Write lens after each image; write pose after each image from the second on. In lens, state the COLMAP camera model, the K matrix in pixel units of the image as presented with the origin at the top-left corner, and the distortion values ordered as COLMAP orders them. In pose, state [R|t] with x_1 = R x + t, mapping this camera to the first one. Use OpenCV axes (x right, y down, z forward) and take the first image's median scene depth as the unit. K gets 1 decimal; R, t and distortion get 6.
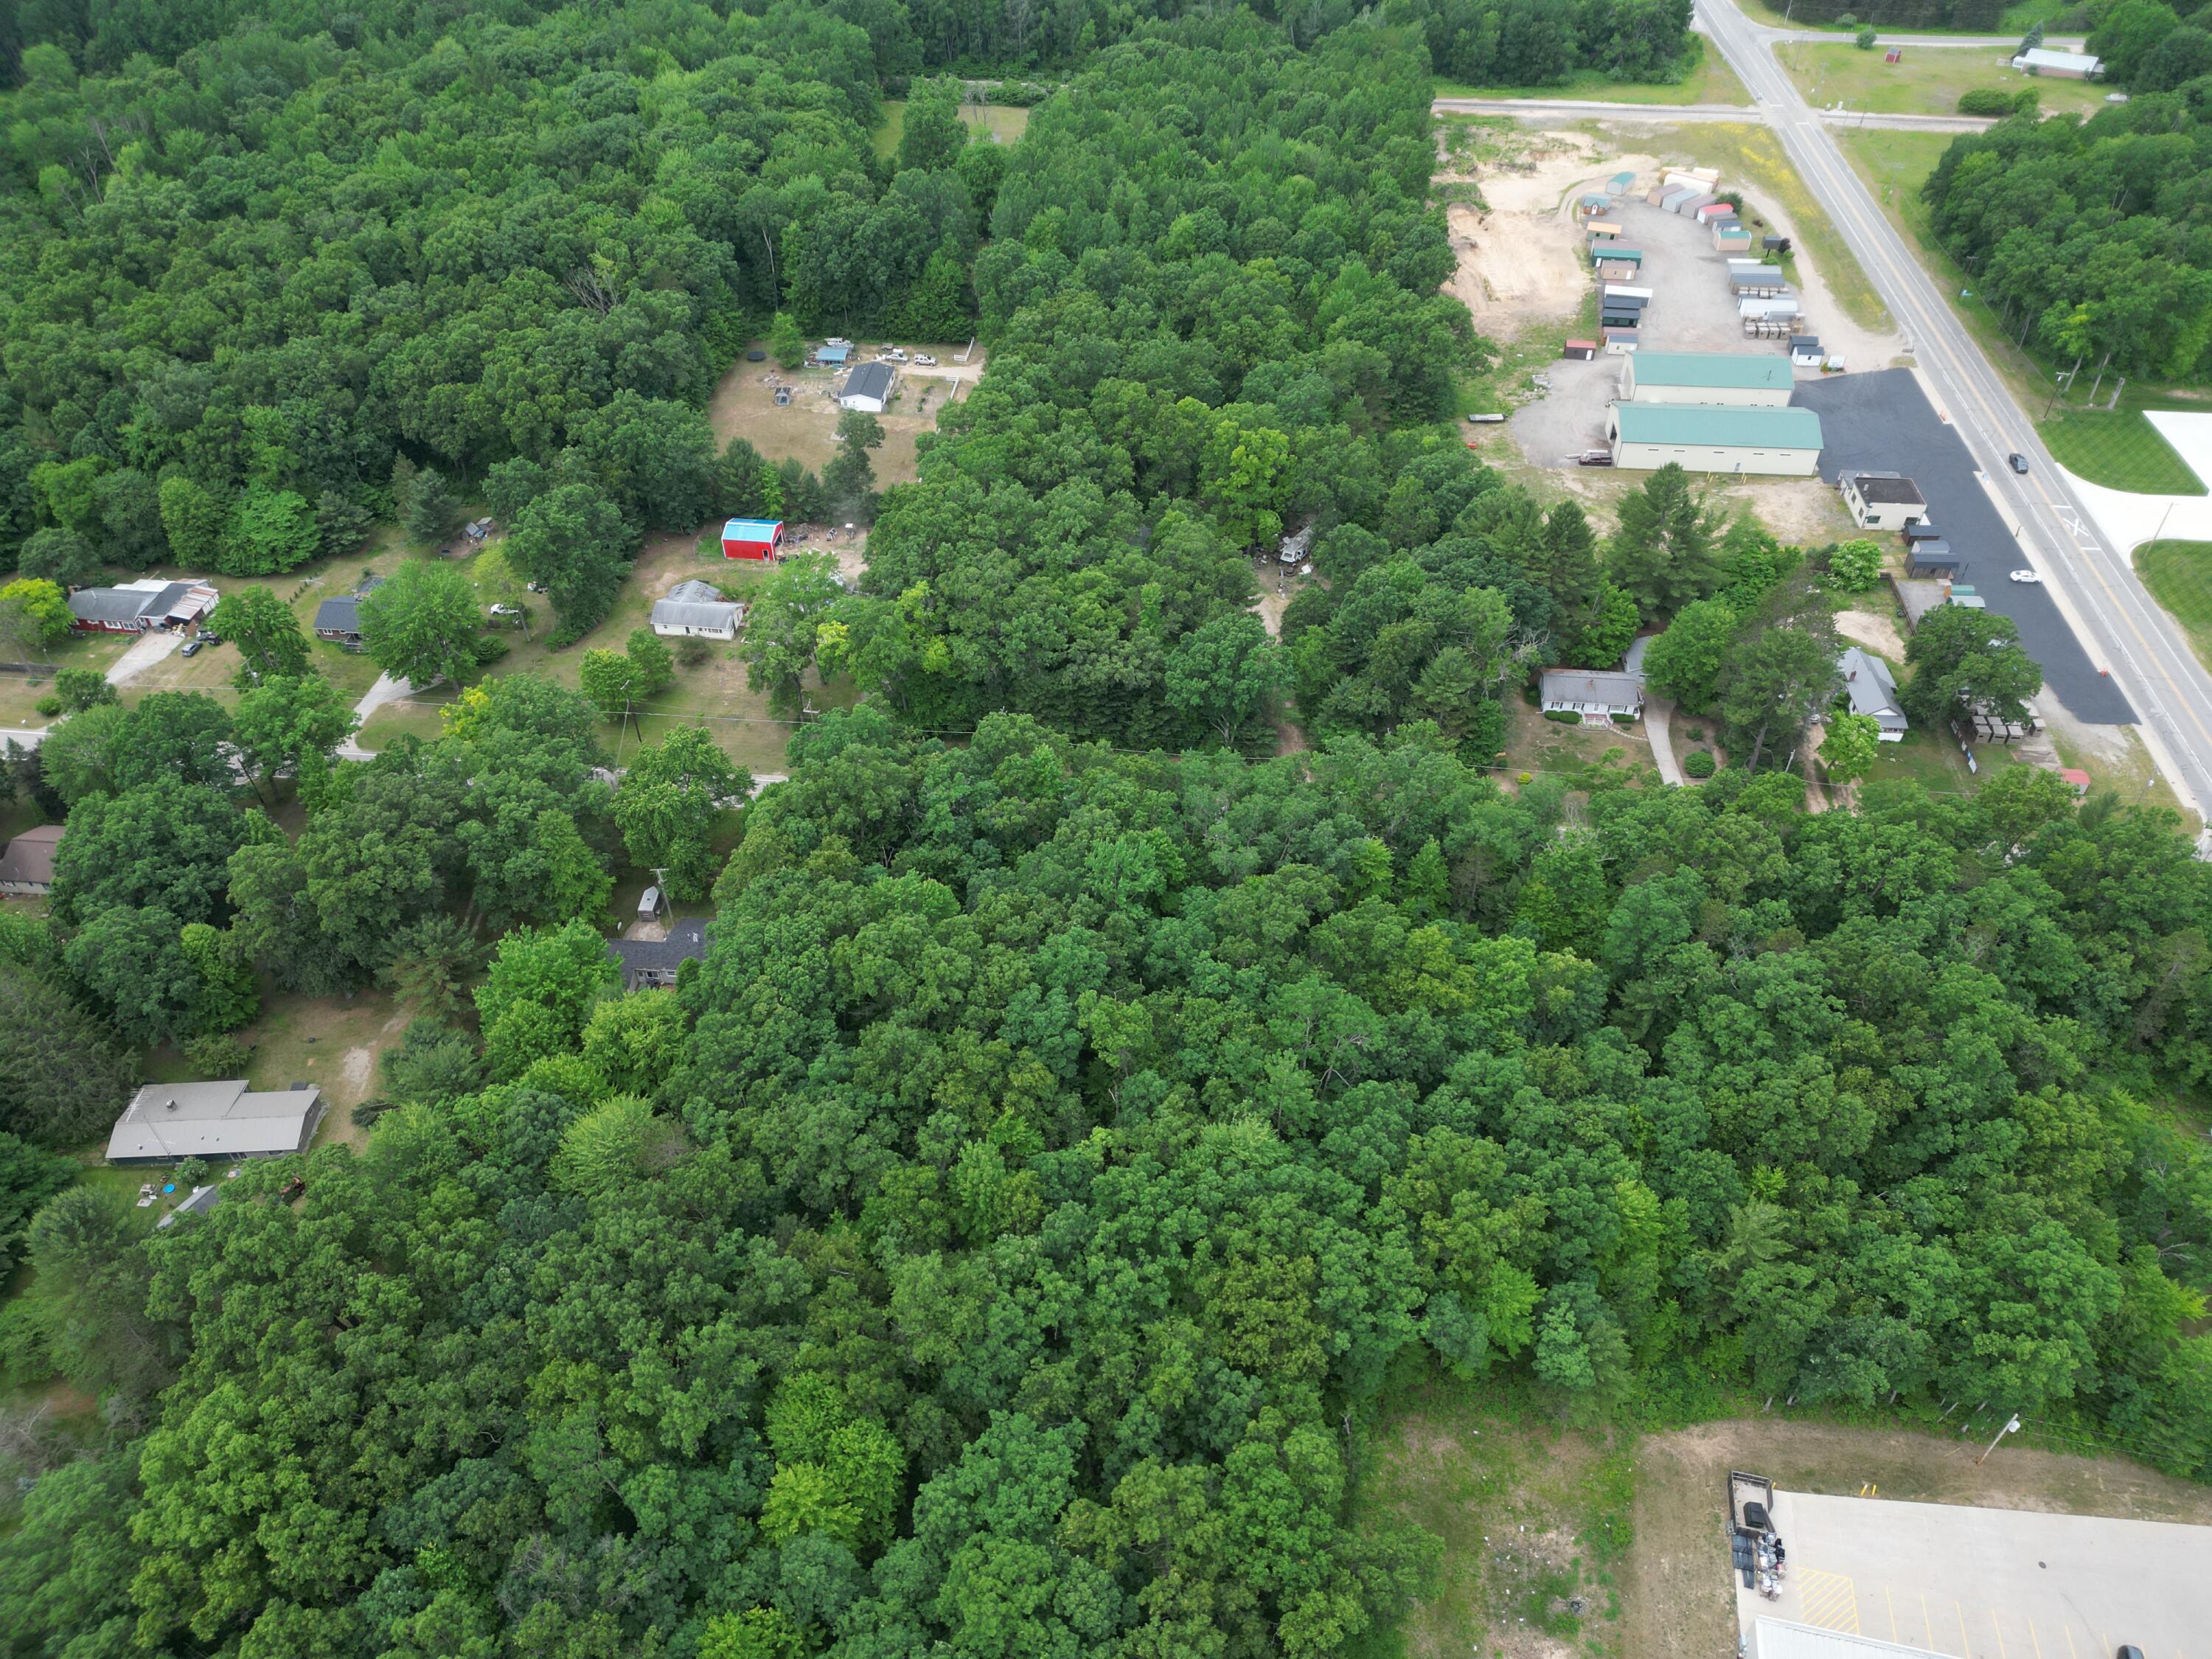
lens RADIAL K [[1547.3, 0, 1104.4], [0, 1547.3, 822.1], [0, 0, 1]] dist [0.070660, -0.064125]
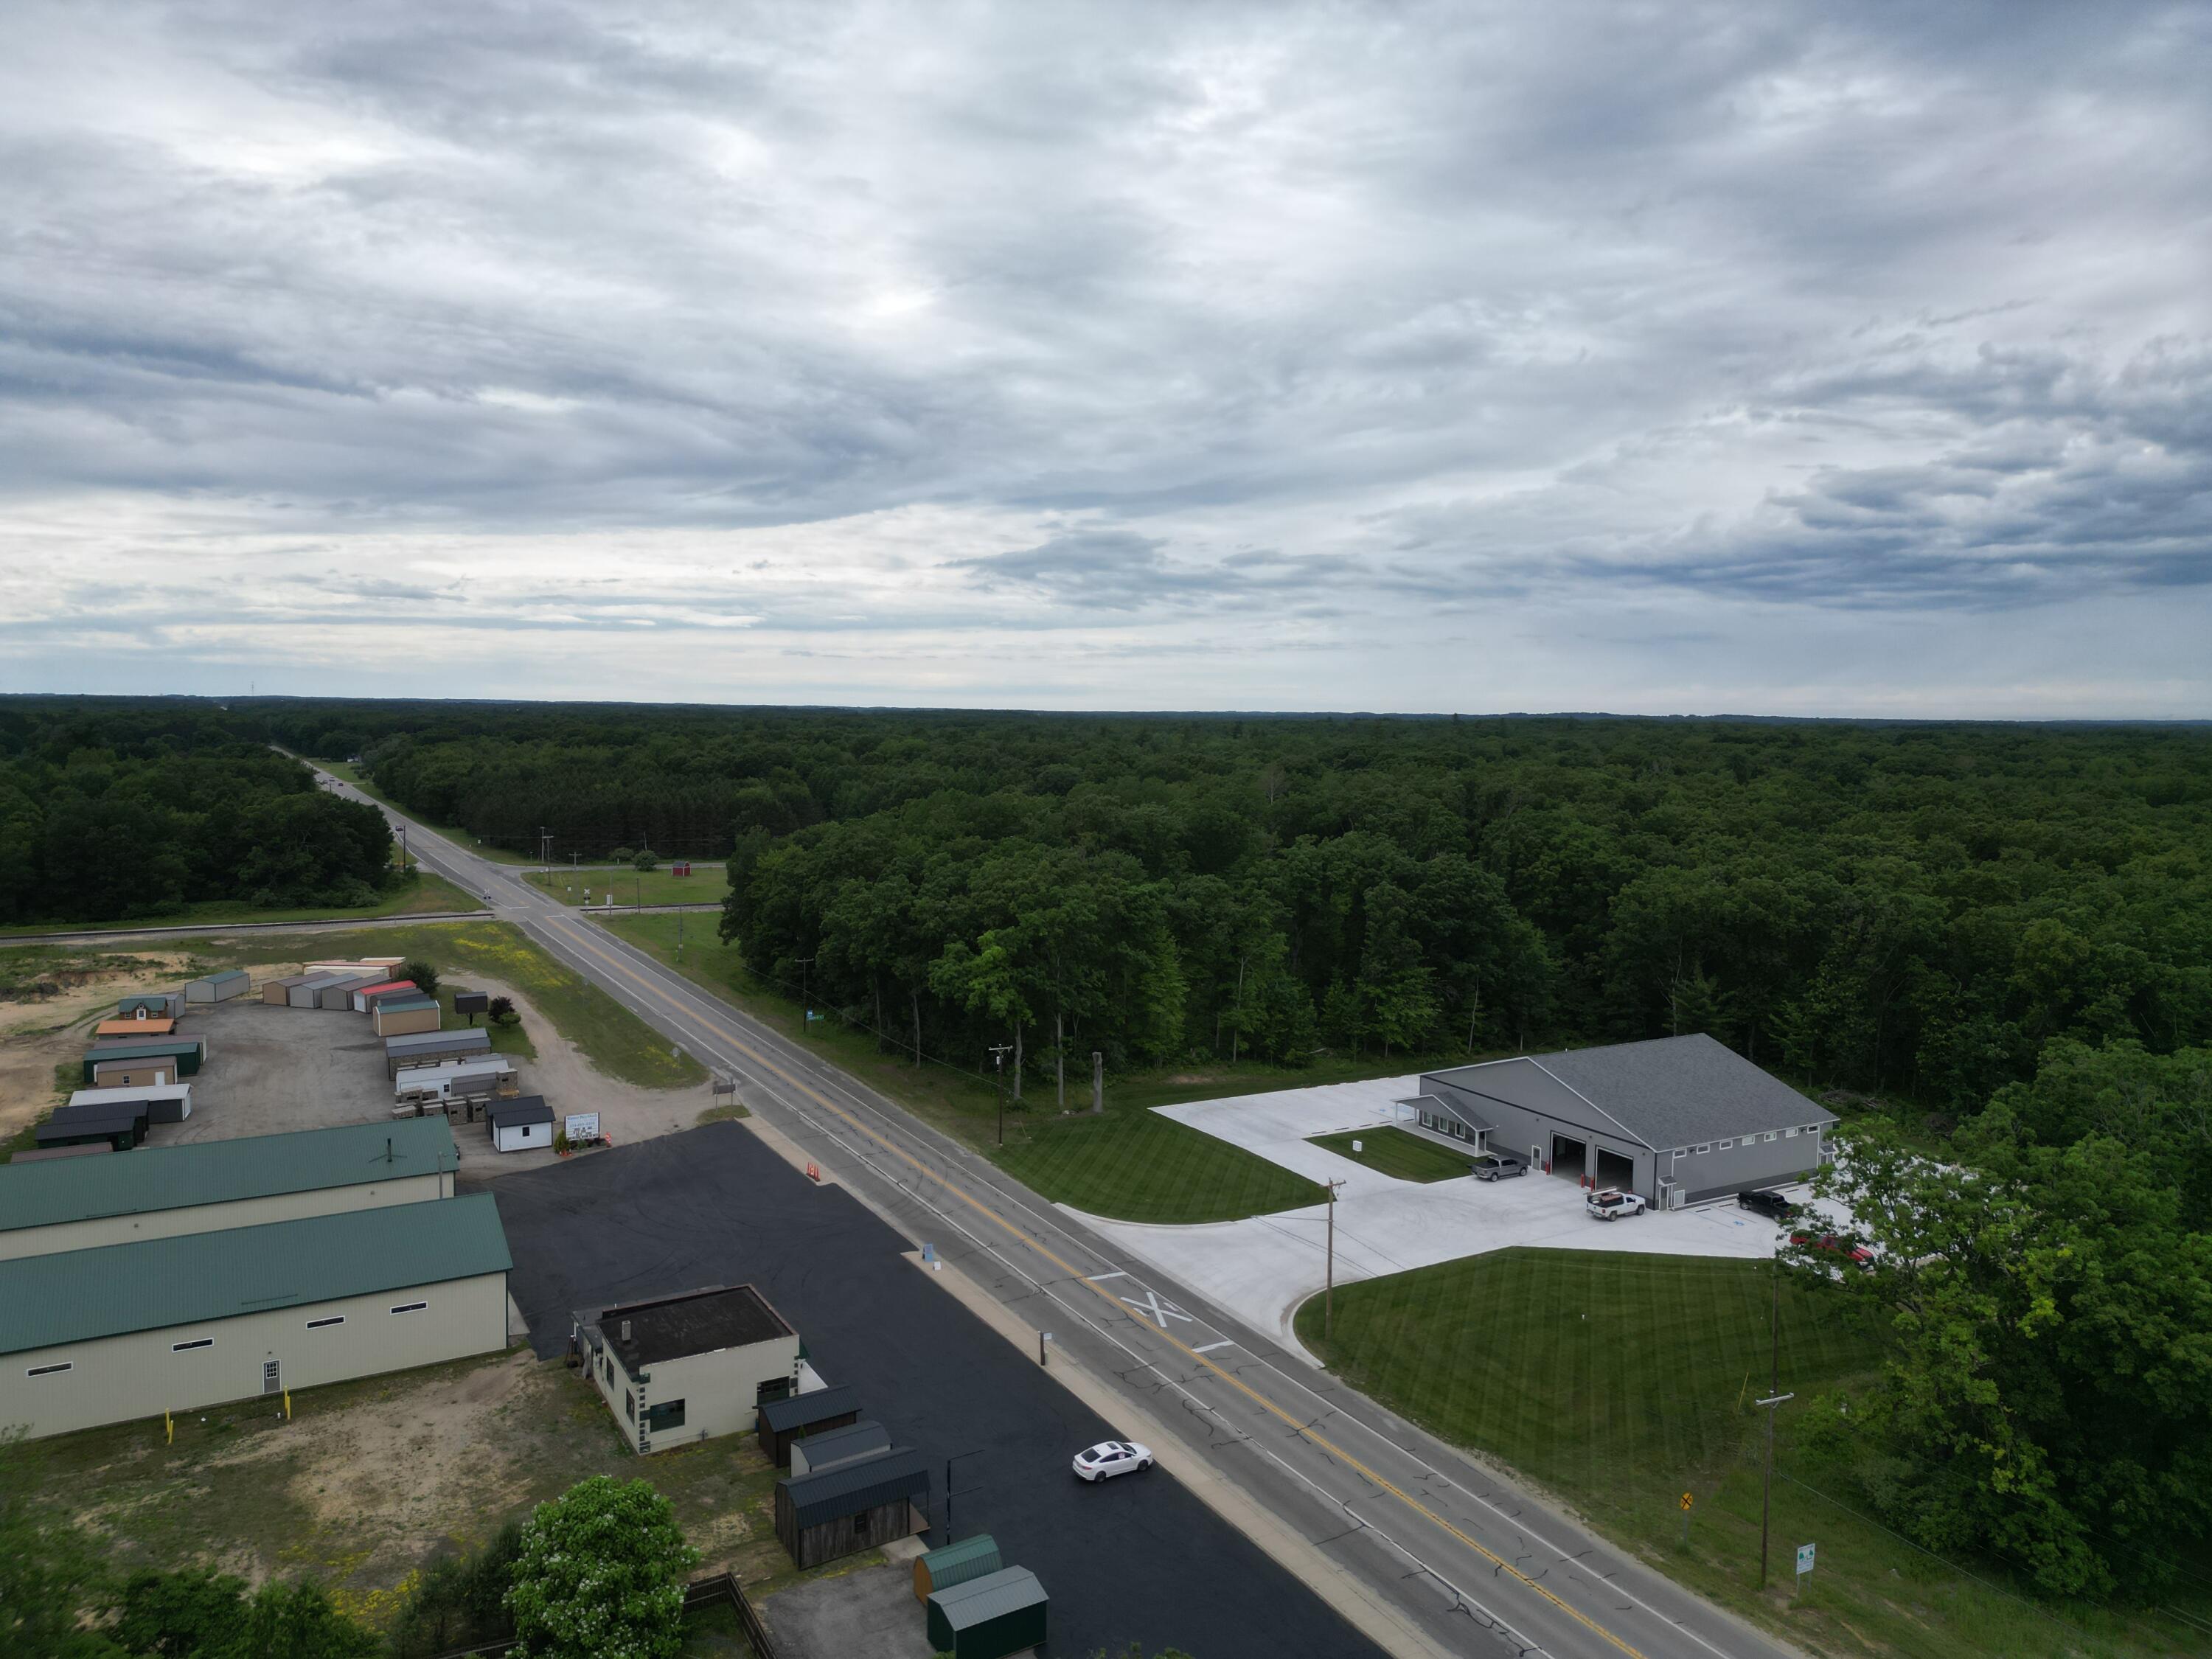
lens RADIAL K [[1547.3, 0, 1104.9], [0, 1547.3, 834.7], [0, 0, 1]] dist [0.070660, -0.064125]
pose [[0.807284, -0.032503, 0.589268, 0.386295], [0.375732, 0.798283, -0.470712, -0.104550], [-0.455102, 0.601405, 0.656653, 0.691322]]
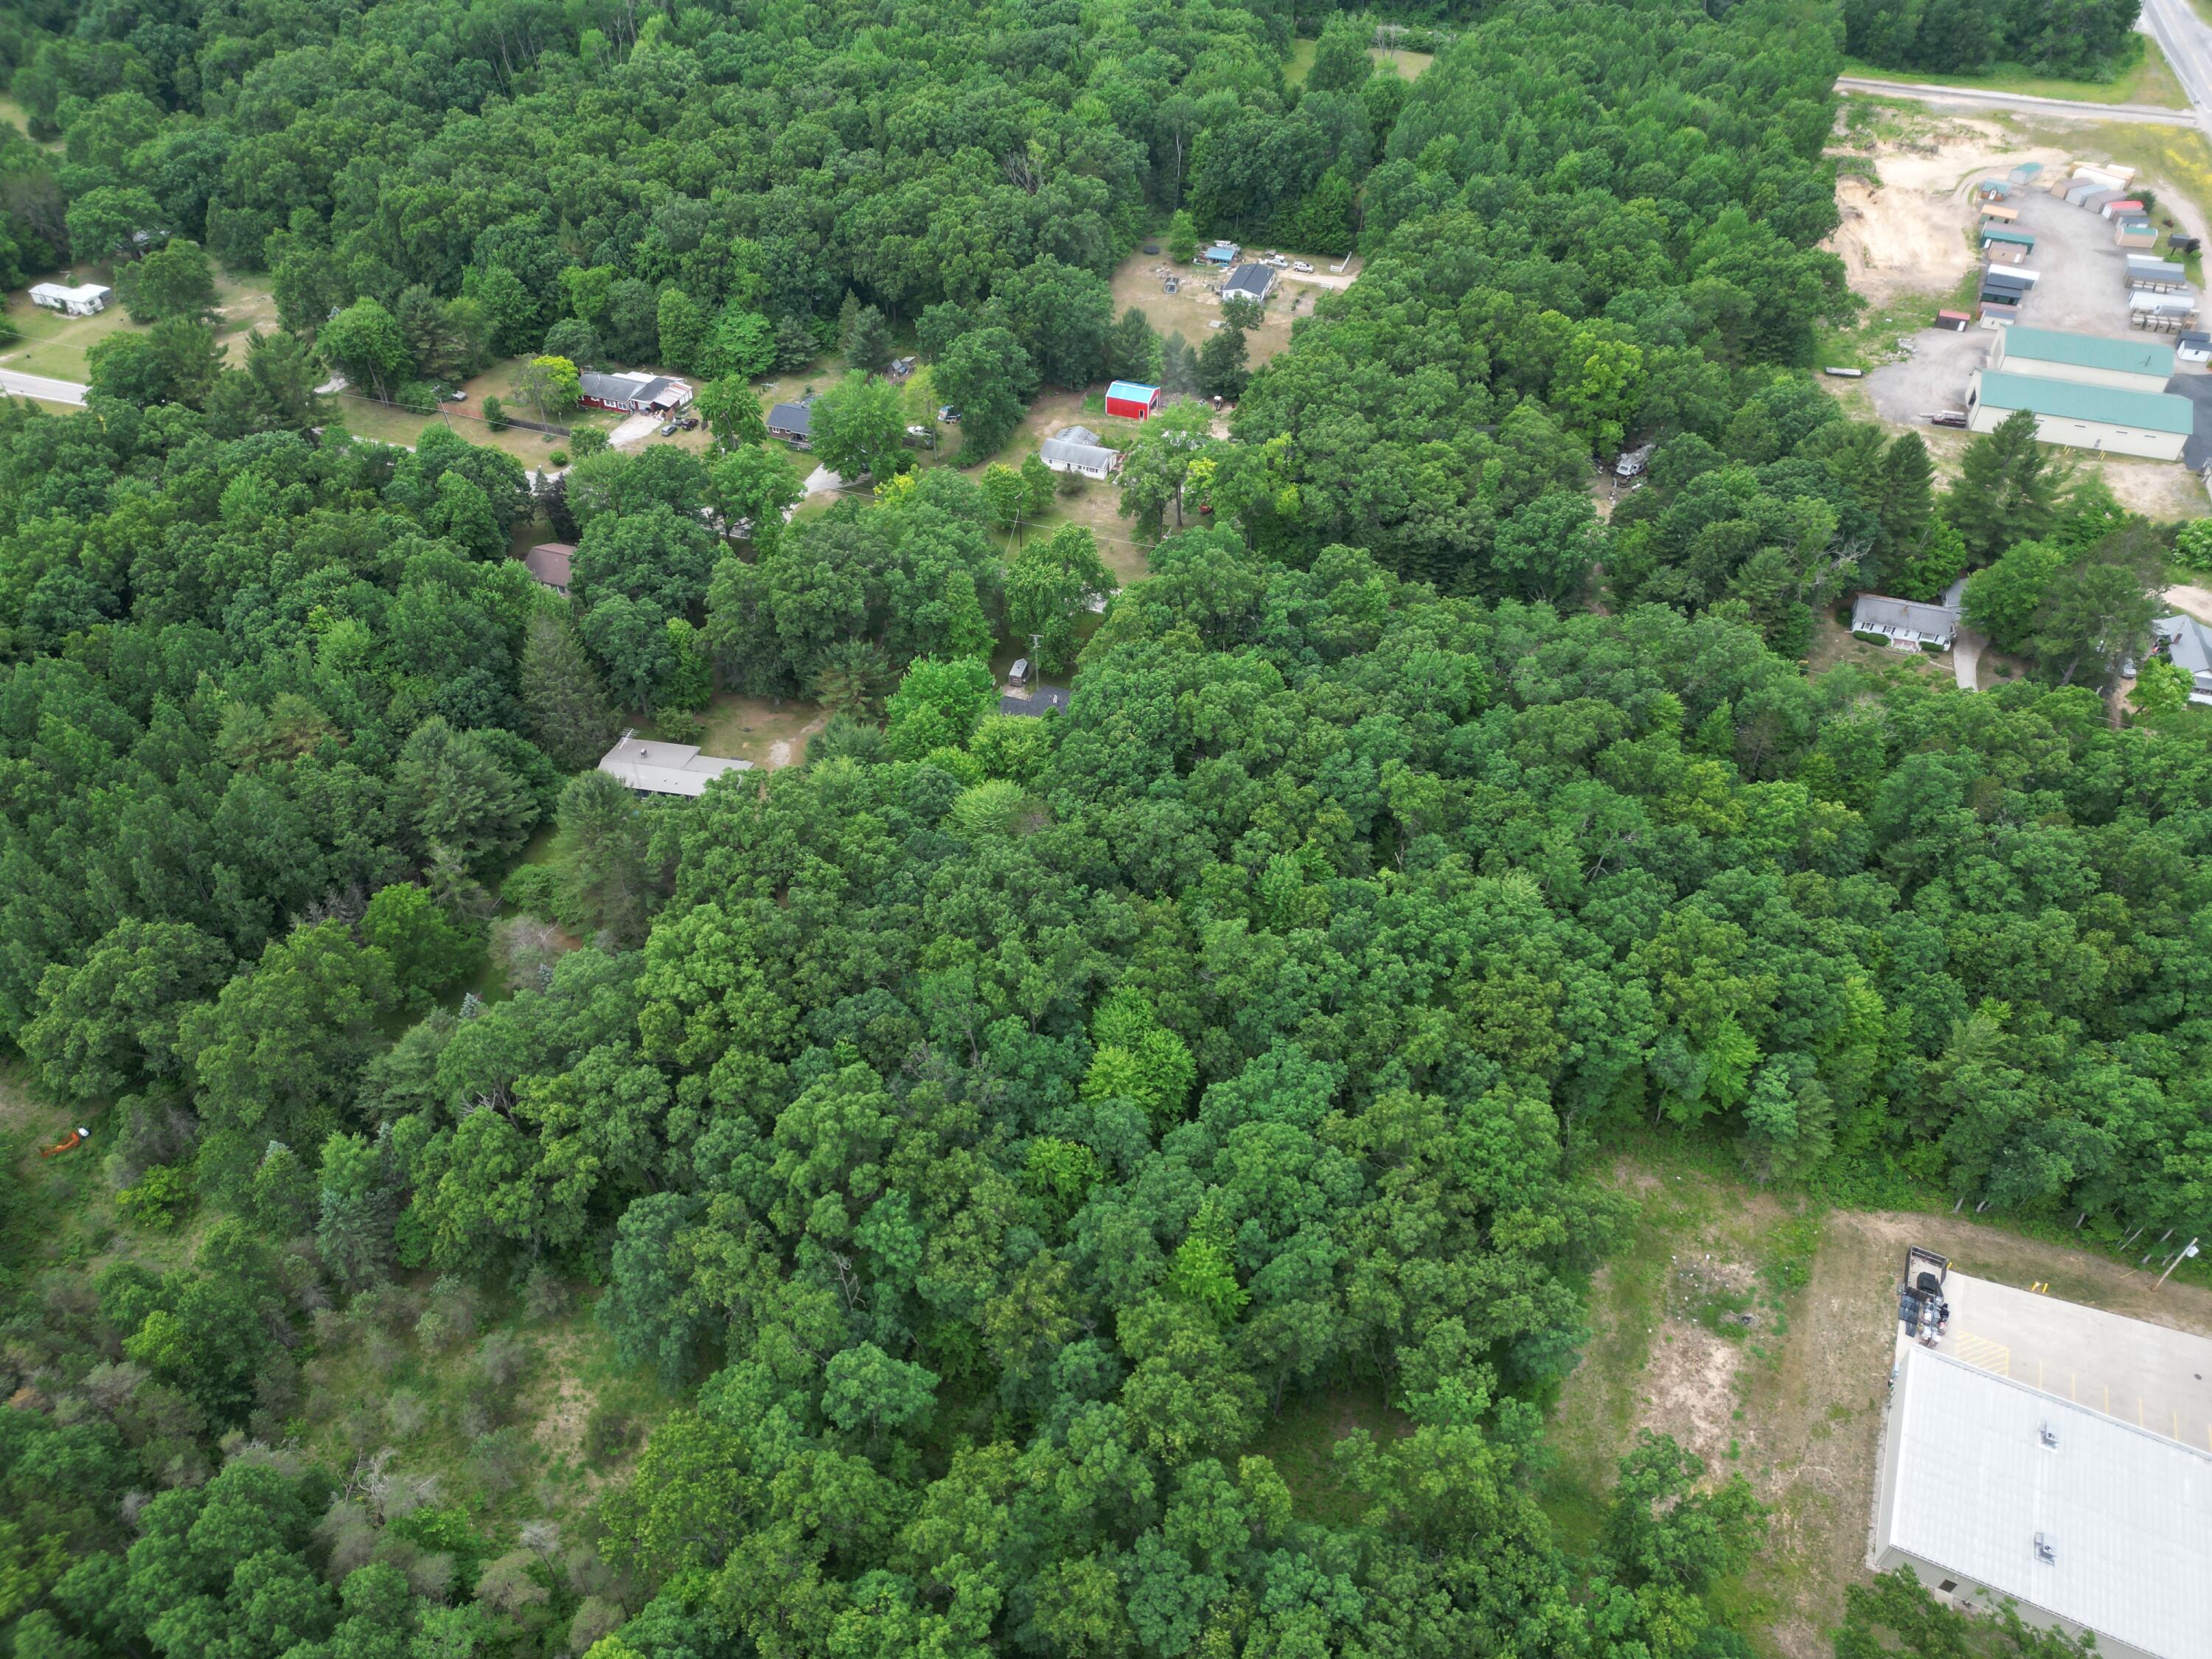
lens RADIAL K [[1547.3, 0, 1105.2], [0, 1547.3, 821.2], [0, 0, 1]] dist [0.070660, -0.064125]
pose [[0.973920, 0.159245, -0.161620, -0.015741], [-0.157644, 0.987234, 0.022763, 0.098400], [0.163182, 0.003309, 0.986590, -0.111398]]
